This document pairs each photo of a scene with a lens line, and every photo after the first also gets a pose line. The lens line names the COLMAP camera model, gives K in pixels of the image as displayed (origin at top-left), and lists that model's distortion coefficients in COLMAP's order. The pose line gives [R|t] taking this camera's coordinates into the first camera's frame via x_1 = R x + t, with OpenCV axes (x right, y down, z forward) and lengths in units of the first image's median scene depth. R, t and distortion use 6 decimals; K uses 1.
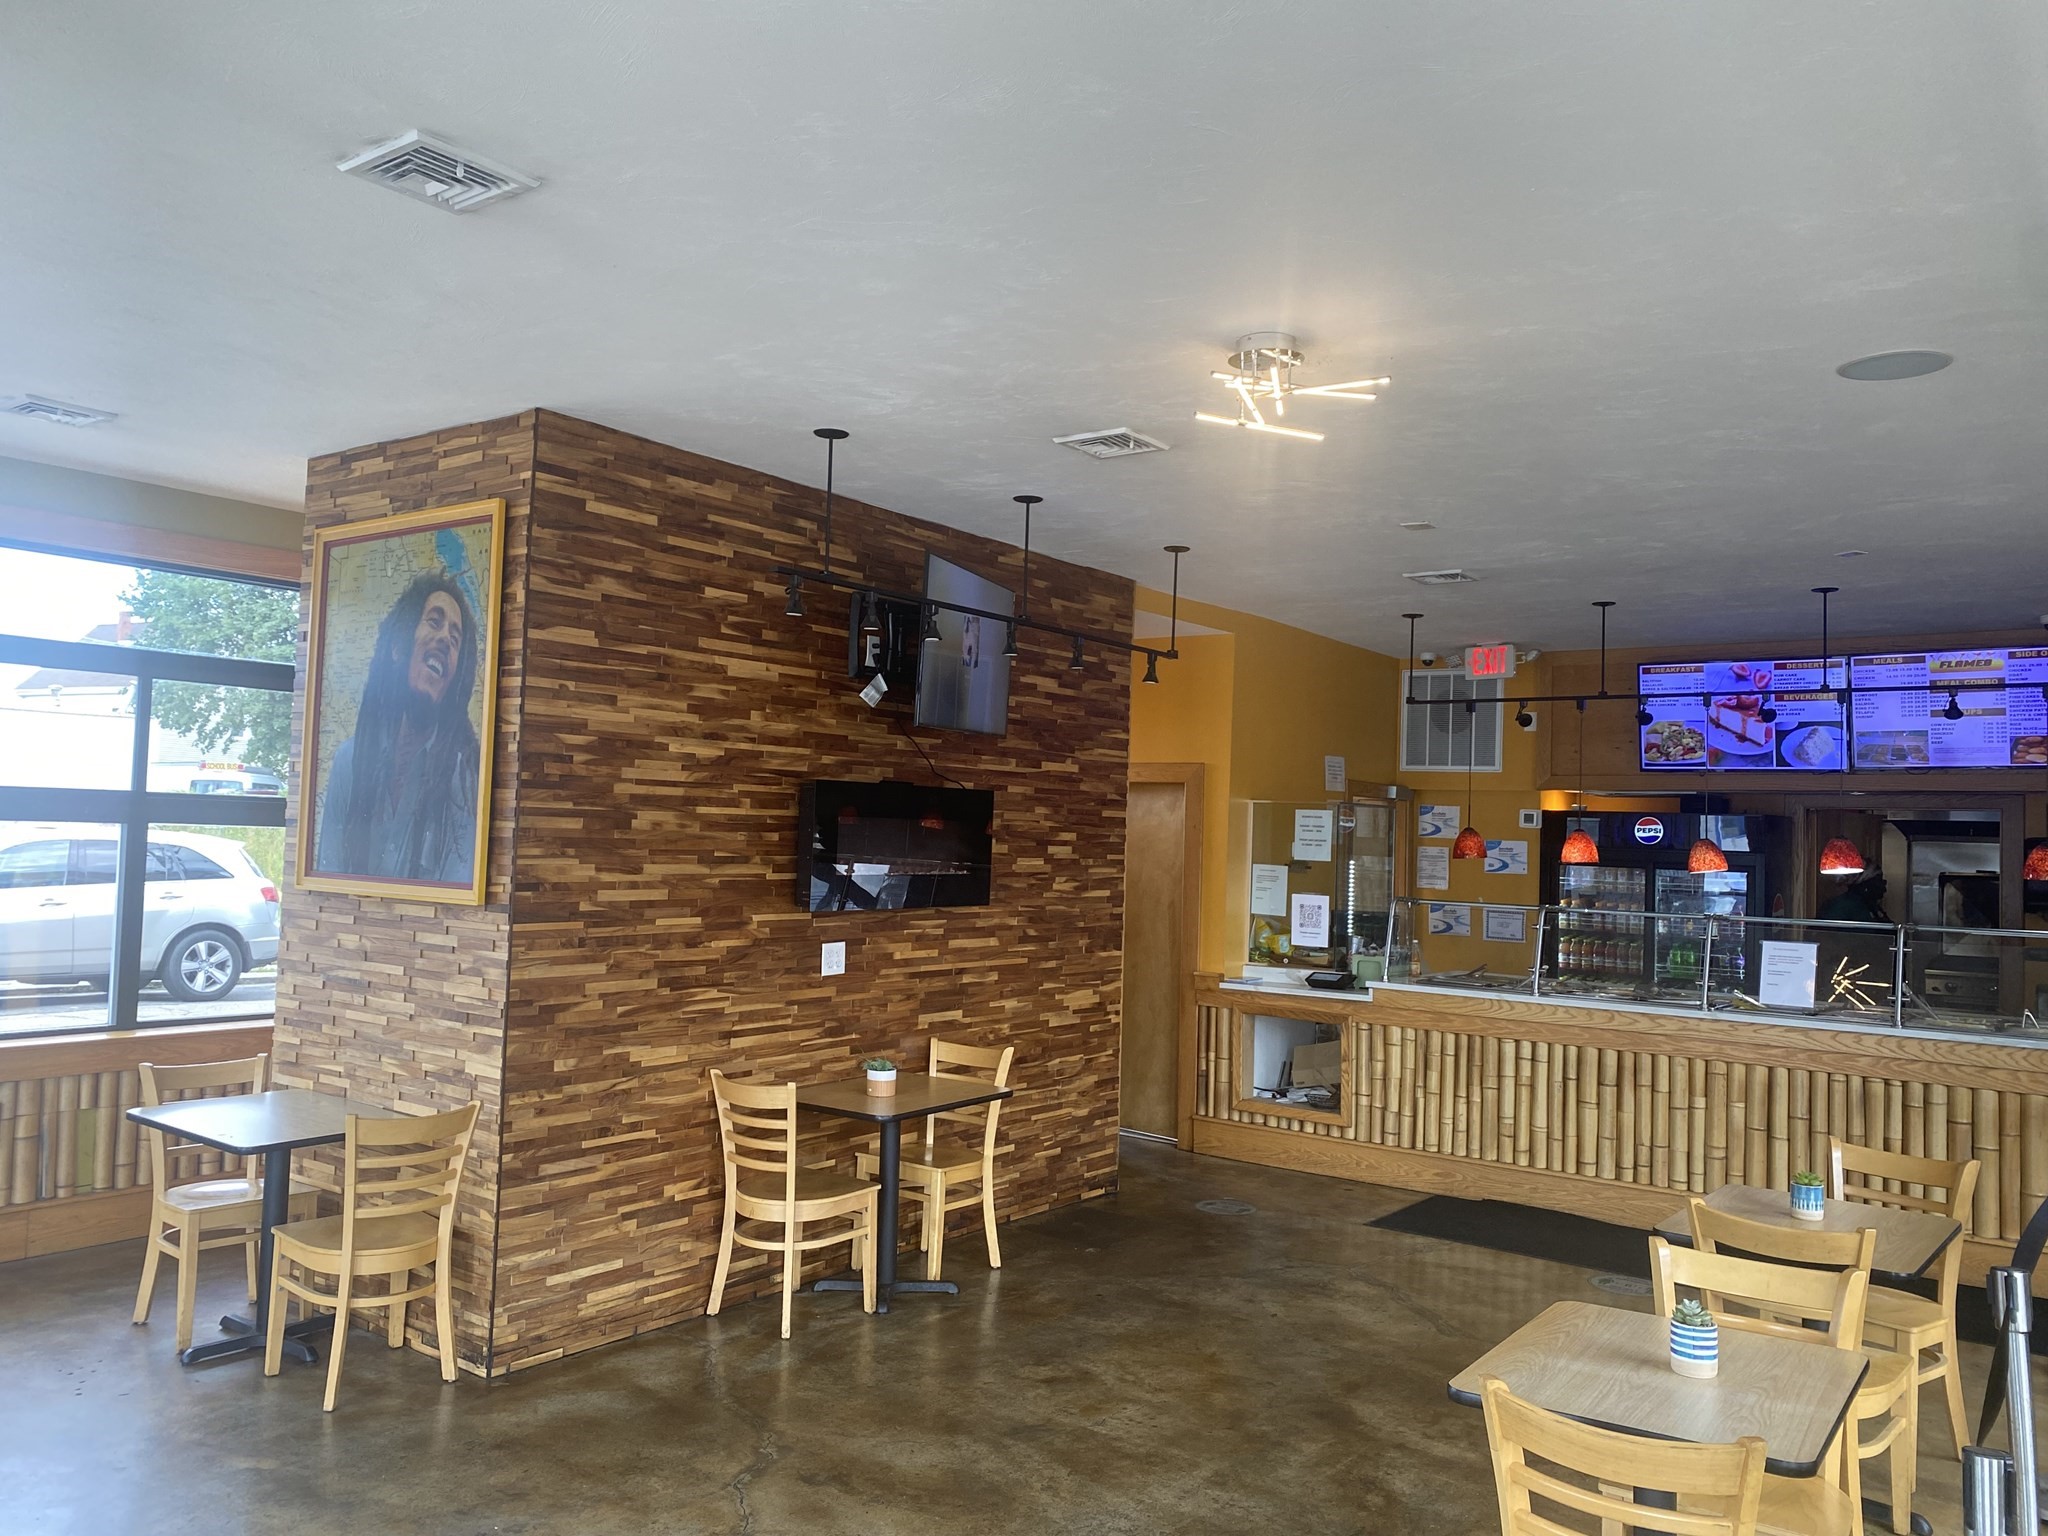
lens RADIAL K [[1538.4, 0, 1024.1], [0, 1538.4, 769.1], [0, 0, 1]] dist [0.009400, -0.000522]
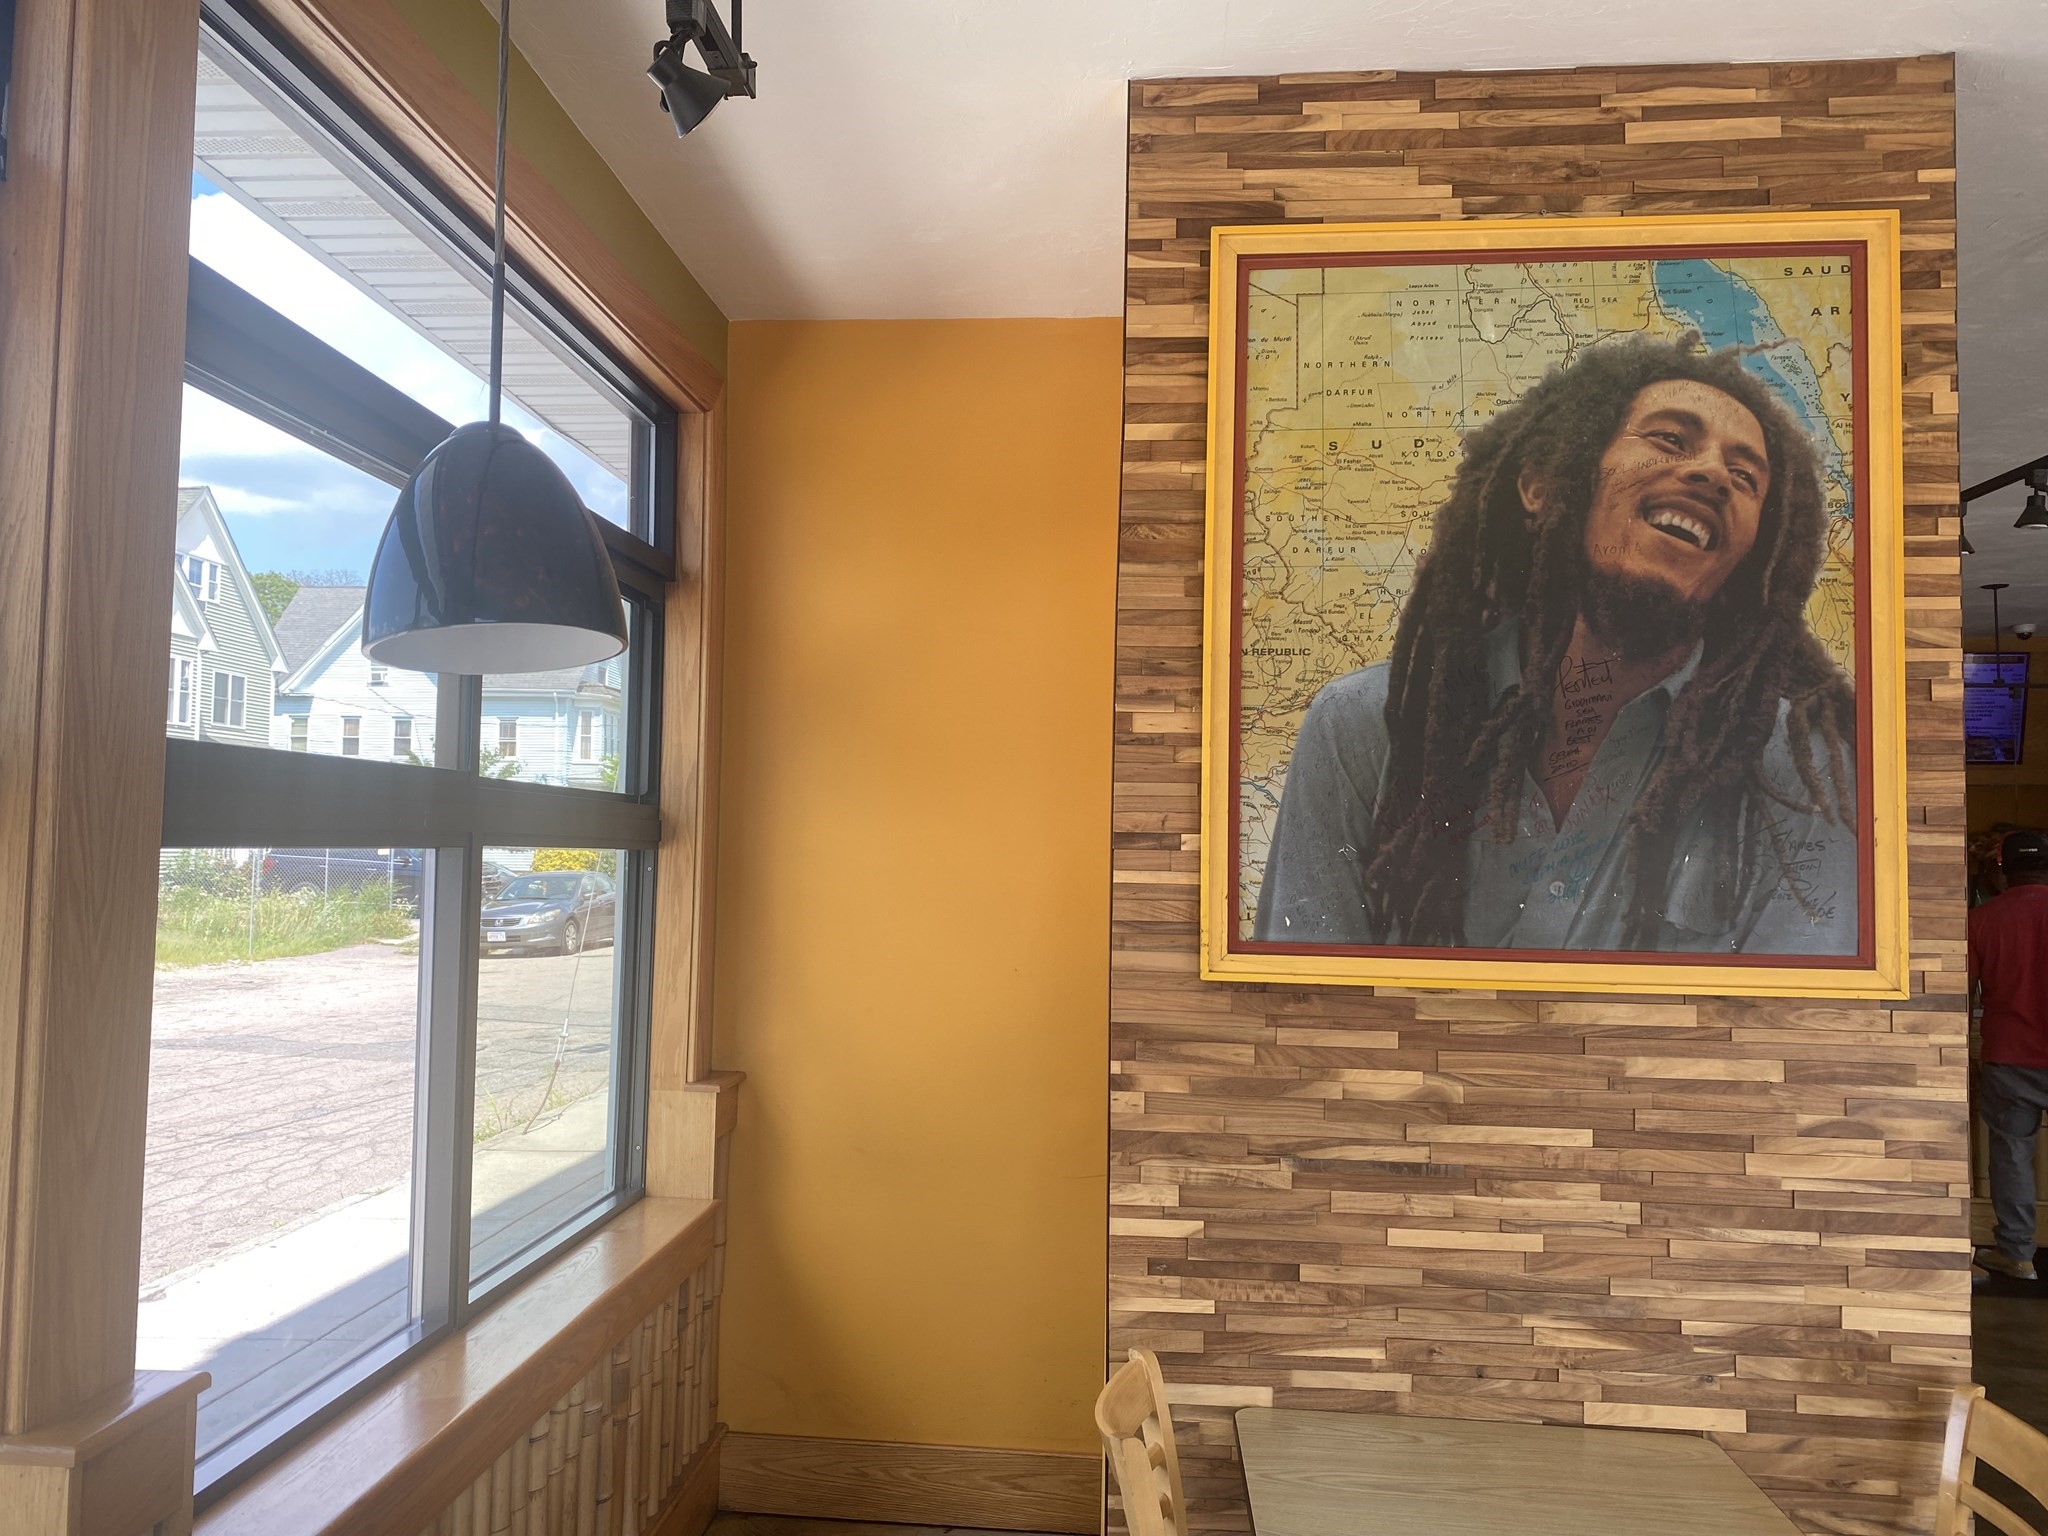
lens RADIAL K [[1538.4, 0, 1022.1], [0, 1538.4, 764.8], [0, 0, 1]] dist [0.009400, -0.000522]
pose [[0.853315, 0.008605, 0.521325, -0.819064], [-0.009335, 0.999956, -0.001225, 0.013409], [-0.521312, -0.003821, 0.853357, 0.673835]]
